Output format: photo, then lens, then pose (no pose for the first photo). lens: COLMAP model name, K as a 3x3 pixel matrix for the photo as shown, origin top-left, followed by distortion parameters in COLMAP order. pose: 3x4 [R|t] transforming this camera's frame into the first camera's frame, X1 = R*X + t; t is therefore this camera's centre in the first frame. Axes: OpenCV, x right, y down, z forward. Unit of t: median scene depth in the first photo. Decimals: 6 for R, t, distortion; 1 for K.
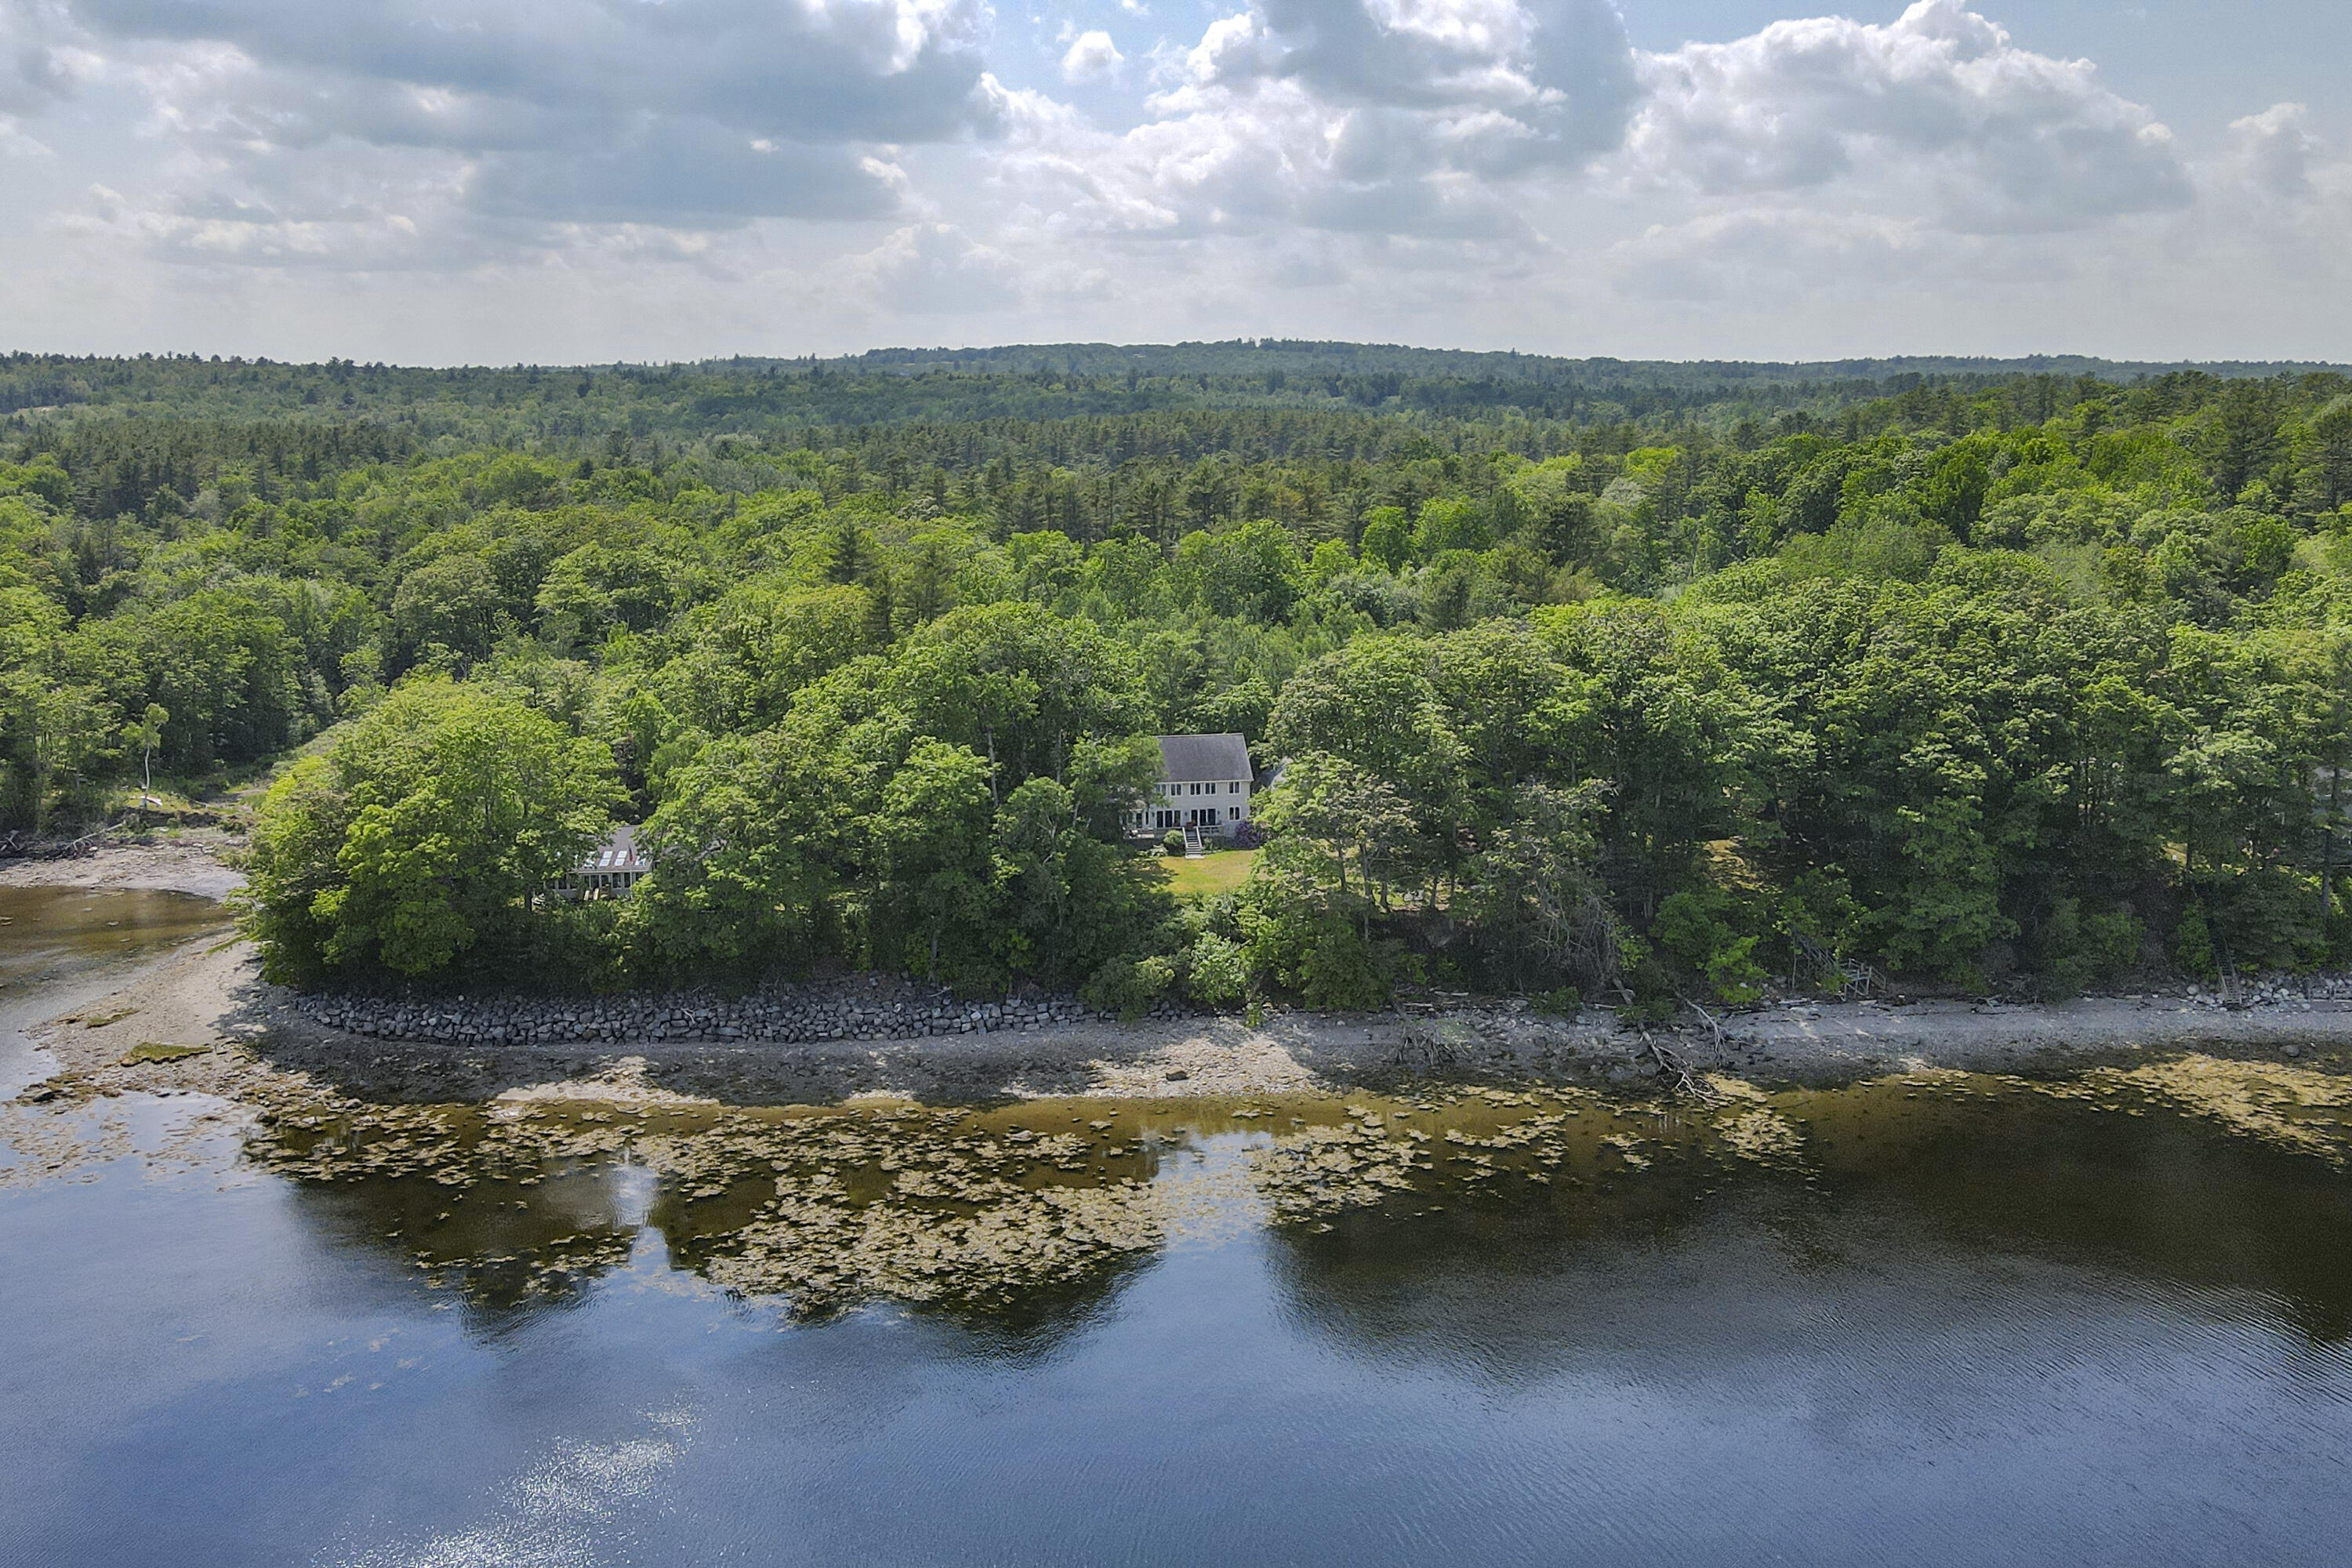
lens RADIAL K [[1652.3, 0, 1169.8], [0, 1652.3, 783.4], [0, 0, 1]] dist [0.004387, 0.002240]
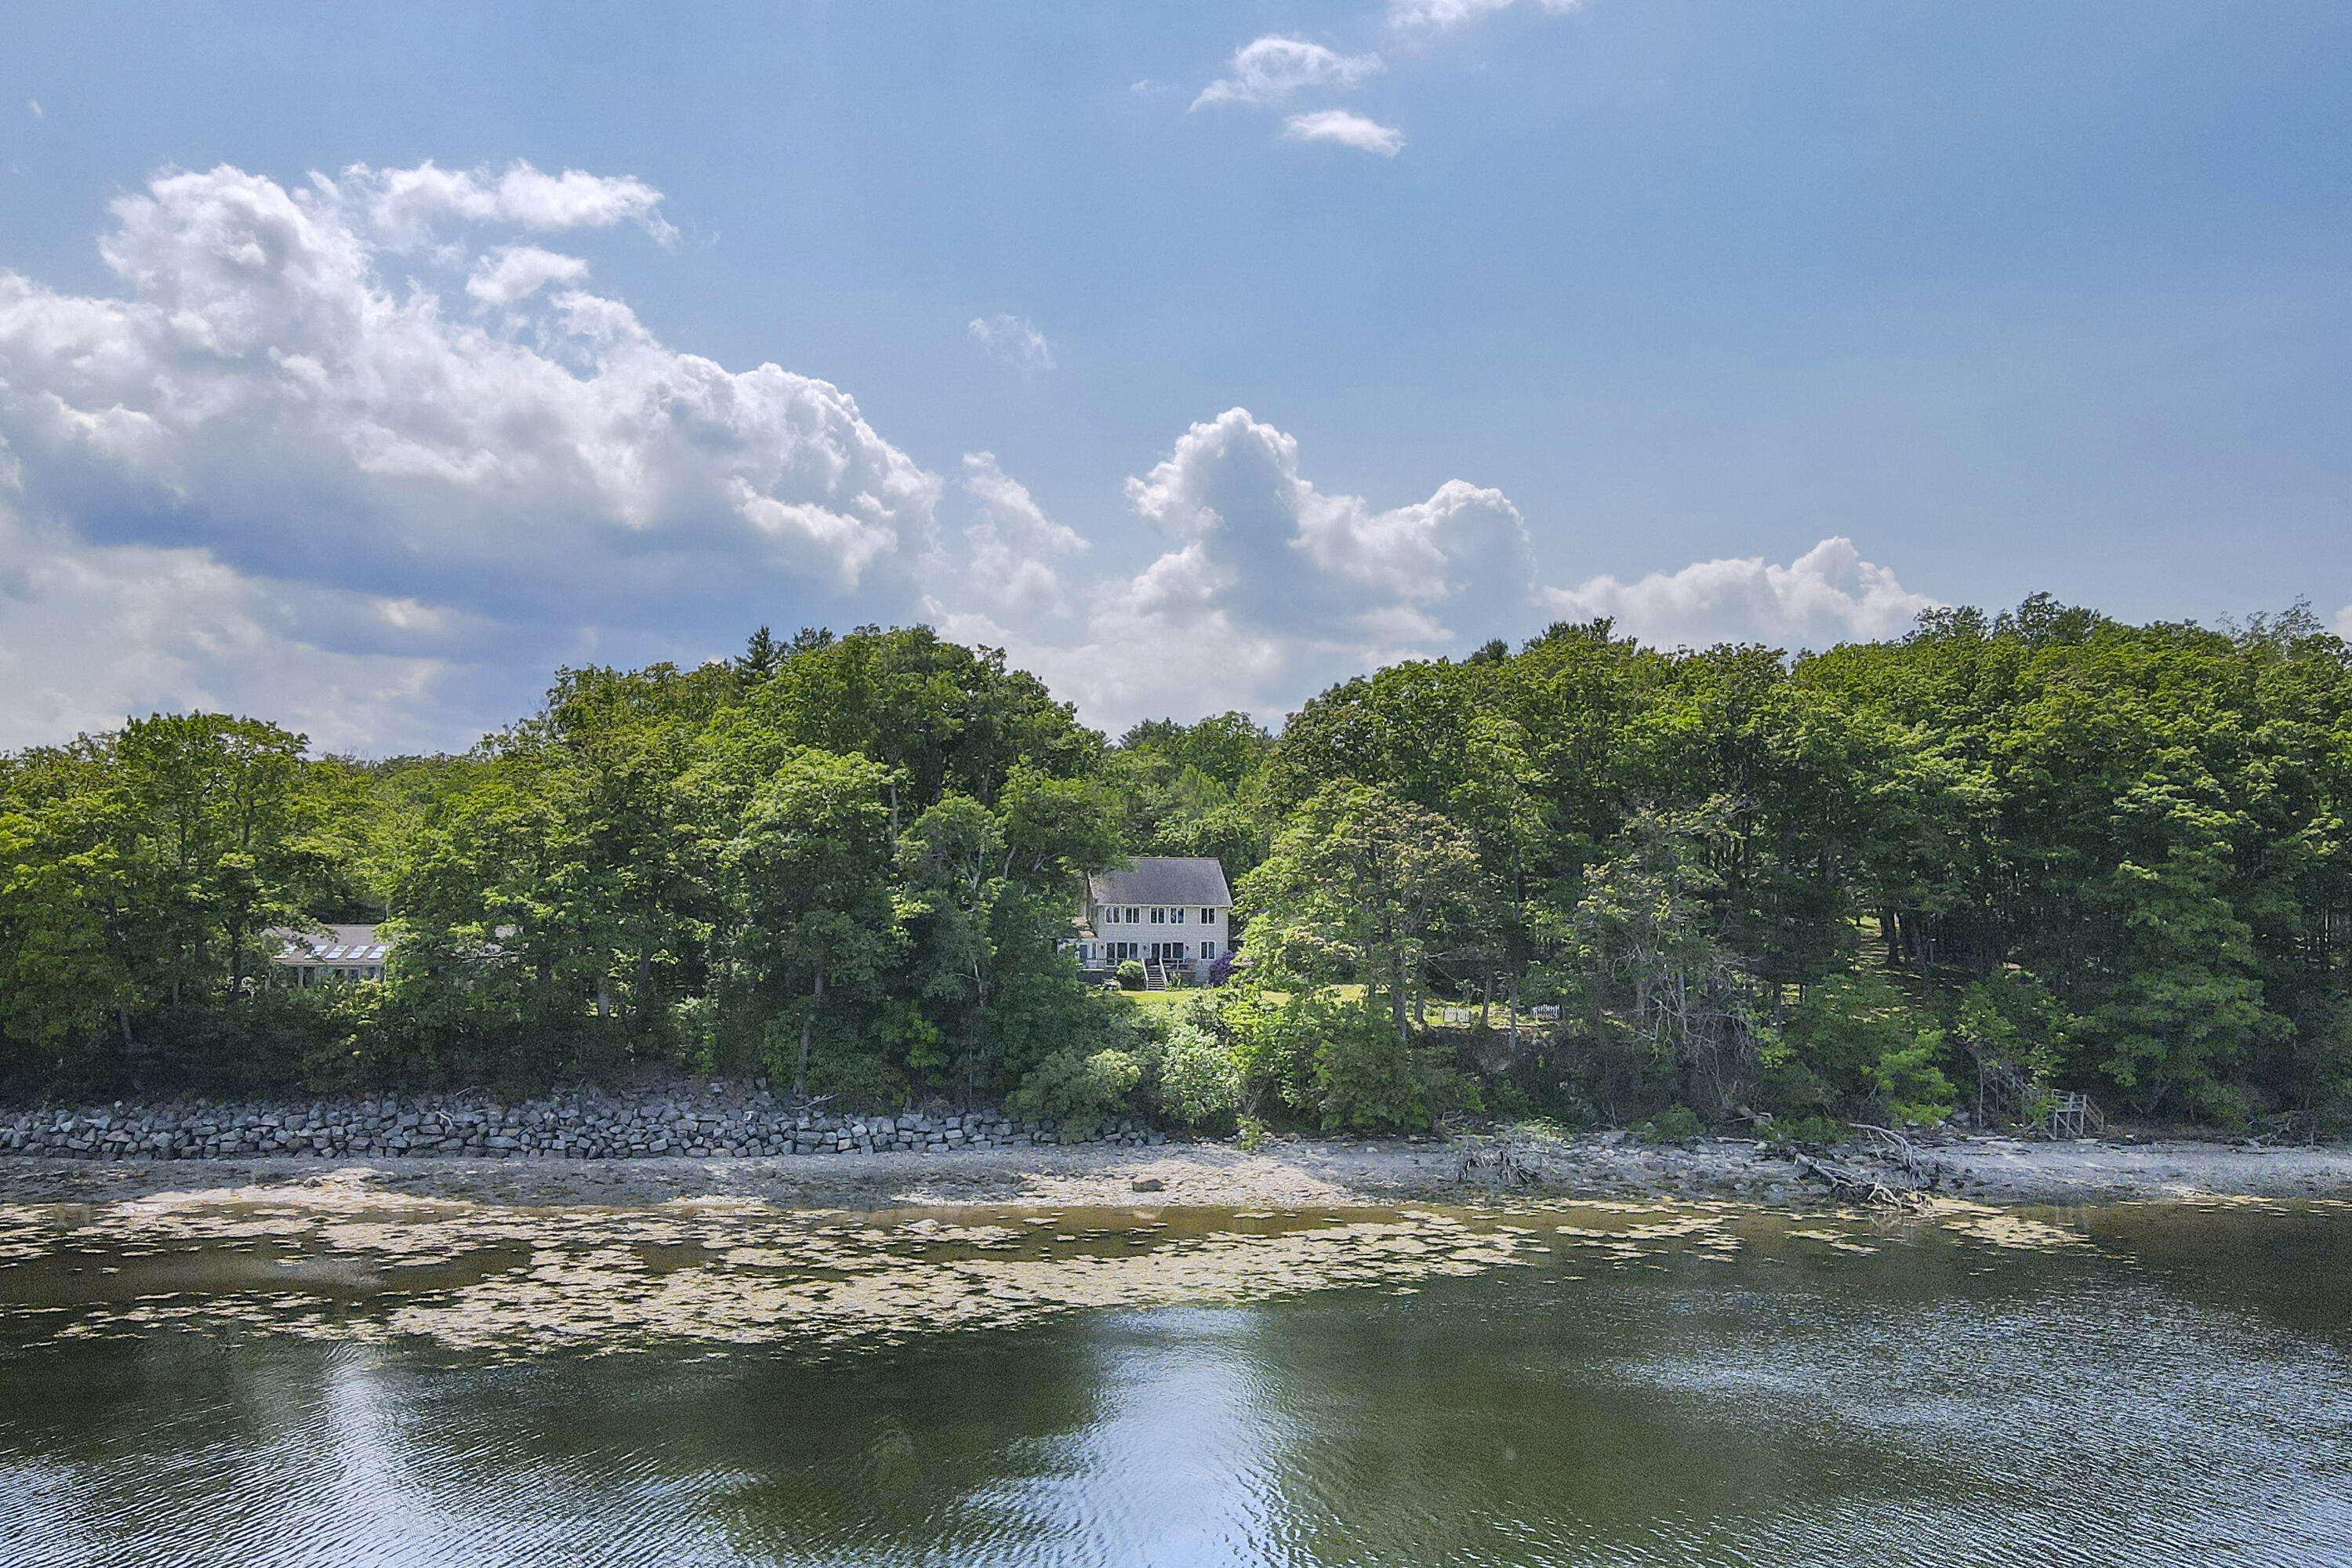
lens RADIAL K [[1920.1, 0, 1176.0], [0, 1920.1, 784.0], [0, 0, 1]] dist [0.011682, 0.014554]
pose [[0.999151, 0.017898, 0.037115, -0.017333], [-0.011827, 0.987406, -0.157764, 0.141188], [-0.039471, 0.157191, 0.986779, 0.184256]]
